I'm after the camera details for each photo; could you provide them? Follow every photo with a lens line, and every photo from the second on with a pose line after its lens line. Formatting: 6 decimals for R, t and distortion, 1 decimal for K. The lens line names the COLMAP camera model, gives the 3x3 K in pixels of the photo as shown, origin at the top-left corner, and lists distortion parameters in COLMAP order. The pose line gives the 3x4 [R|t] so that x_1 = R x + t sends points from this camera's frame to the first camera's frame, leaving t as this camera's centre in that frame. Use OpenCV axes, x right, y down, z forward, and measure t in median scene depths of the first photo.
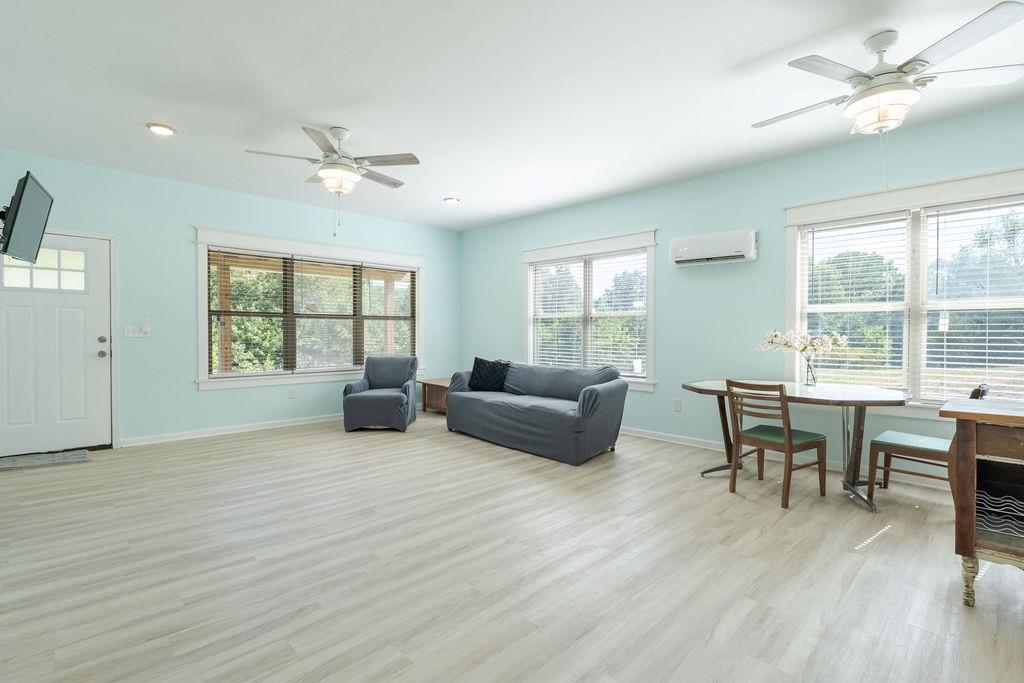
lens RADIAL K [[477.0, 0, 512.0], [0, 477.0, 341.5], [0, 0, 1]] dist [-0.002165, -0.000347]
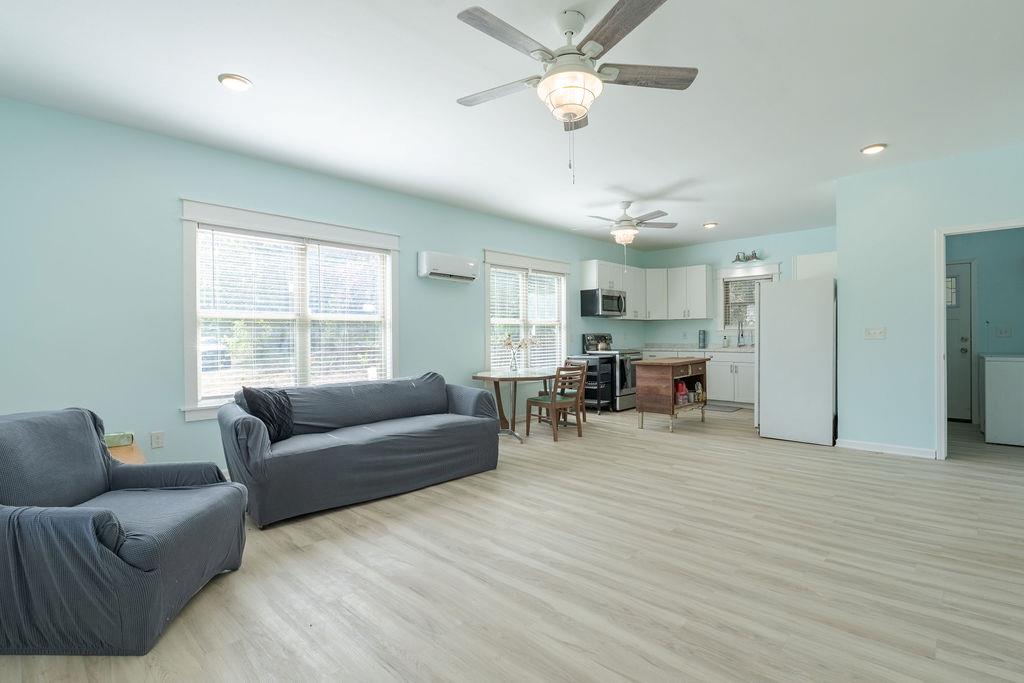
lens RADIAL K [[488.0, 0, 512.0], [0, 488.0, 341.5], [0, 0, 1]] dist [-0.011094, -0.000021]
pose [[-0.050846, -0.012066, 0.998634, -0.869059], [0.032468, 0.999378, 0.013728, -0.021583], [-0.998179, 0.033122, -0.050423, 0.971668]]
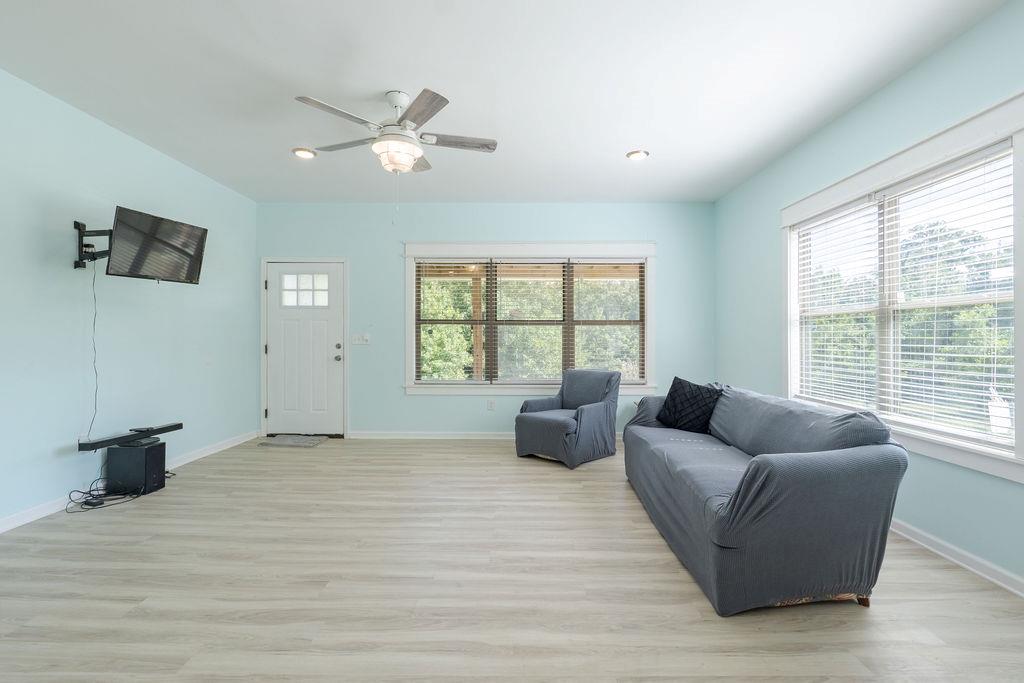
lens RADIAL K [[474.9, 0, 513.6], [0, 474.9, 335.9], [0, 0, 1]] dist [-0.005101, -0.000788]
pose [[0.715244, -0.007013, -0.698840, 0.309825], [-0.013968, 0.999606, -0.024327, -0.007129], [0.698735, 0.027161, 0.714865, 0.484941]]
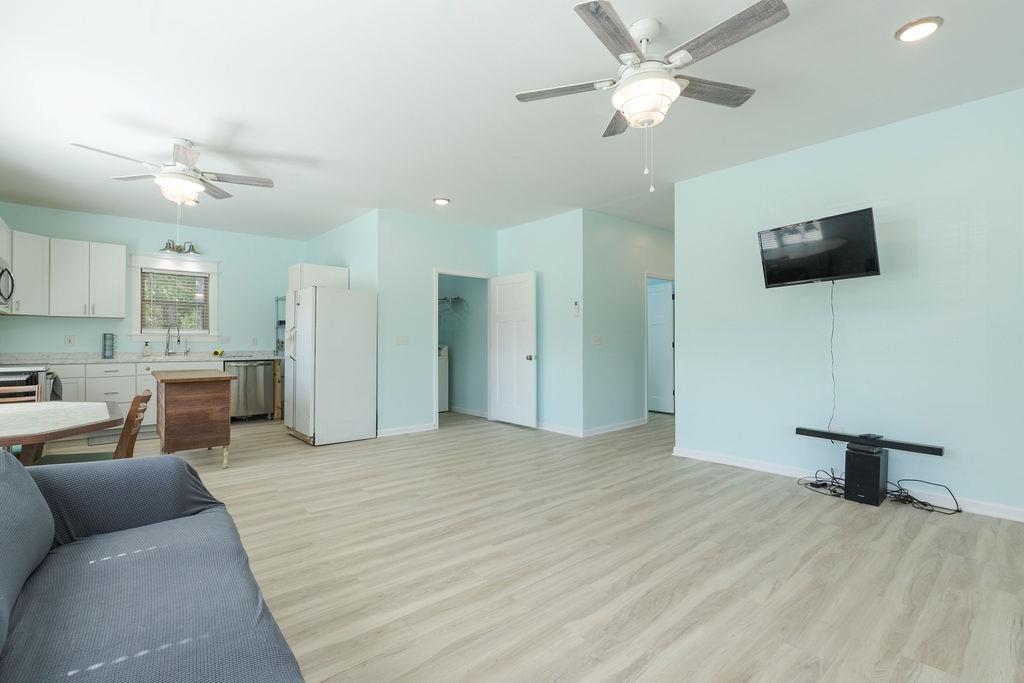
lens RADIAL K [[464.6, 0, 520.2], [0, 464.6, 337.2], [0, 0, 1]] dist [-0.004881, -0.000260]
pose [[-0.999472, -0.003045, 0.032358, -0.188139], [-0.002603, 0.999903, 0.013692, -0.026327], [-0.032397, 0.013600, -0.999383, 1.417171]]
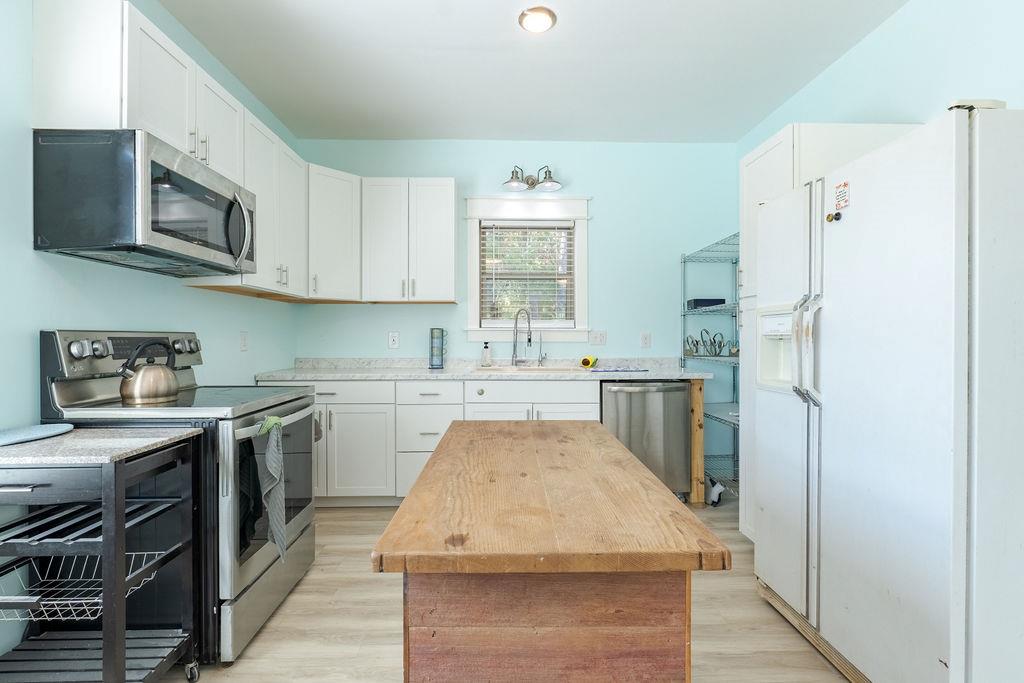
lens RADIAL K [[488.0, 0, 512.0], [0, 488.0, 341.5], [0, 0, 1]] dist [-0.011094, -0.000021]
pose [[-0.732622, -0.006225, 0.680607, 0.366370], [0.014179, 0.999602, 0.024404, -0.011430], [-0.680488, 0.027529, -0.732242, 0.651450]]
